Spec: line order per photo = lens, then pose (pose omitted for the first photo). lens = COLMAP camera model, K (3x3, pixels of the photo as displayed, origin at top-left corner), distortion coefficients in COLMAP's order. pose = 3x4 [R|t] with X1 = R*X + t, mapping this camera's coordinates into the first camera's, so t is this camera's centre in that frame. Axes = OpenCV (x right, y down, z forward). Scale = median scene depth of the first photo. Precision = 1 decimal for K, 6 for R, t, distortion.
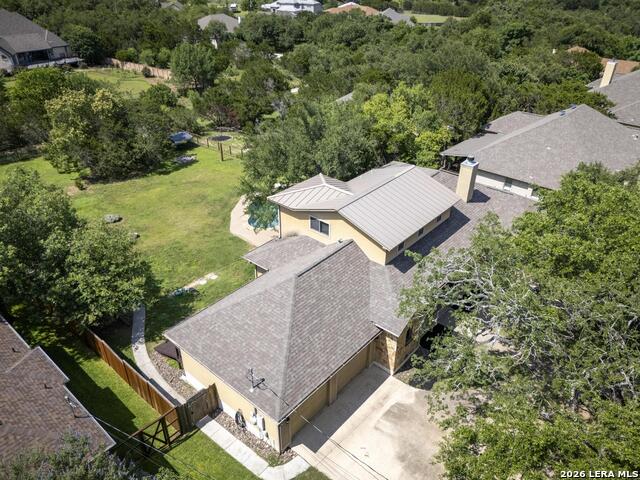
lens RADIAL K [[471.2, 0, 320.0], [0, 471.2, 240.0], [0, 0, 1]] dist [0.049990, -0.032609]
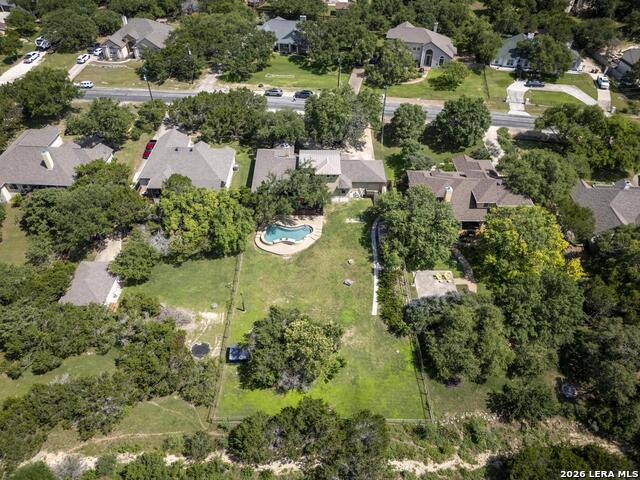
lens RADIAL K [[471.2, 0, 320.0], [0, 471.2, 240.0], [0, 0, 1]] dist [0.049990, -0.032609]
pose [[-0.659991, -0.516575, 0.545493, -1.674376], [0.365614, 0.413457, 0.833895, -2.207104], [-0.656307, 0.749803, -0.084010, 1.442362]]
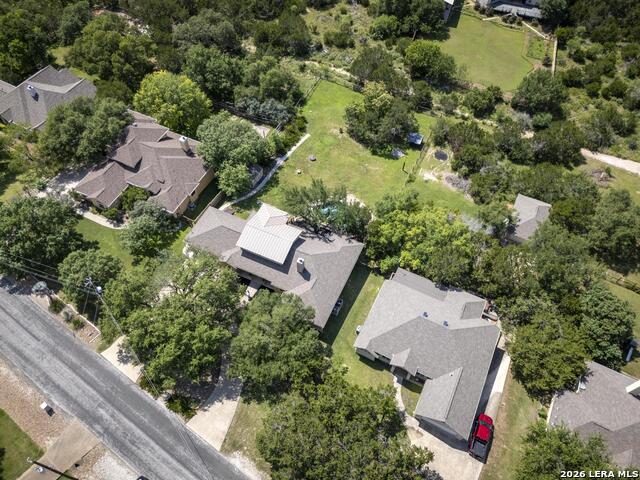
lens RADIAL K [[471.2, 0, 320.0], [0, 471.2, 240.0], [0, 0, 1]] dist [0.049990, -0.032609]
pose [[0.274514, 0.784872, -0.555533, 1.384131], [-0.506873, 0.609058, 0.610024, -1.497964], [0.817143, 0.114124, 0.565025, -0.185416]]
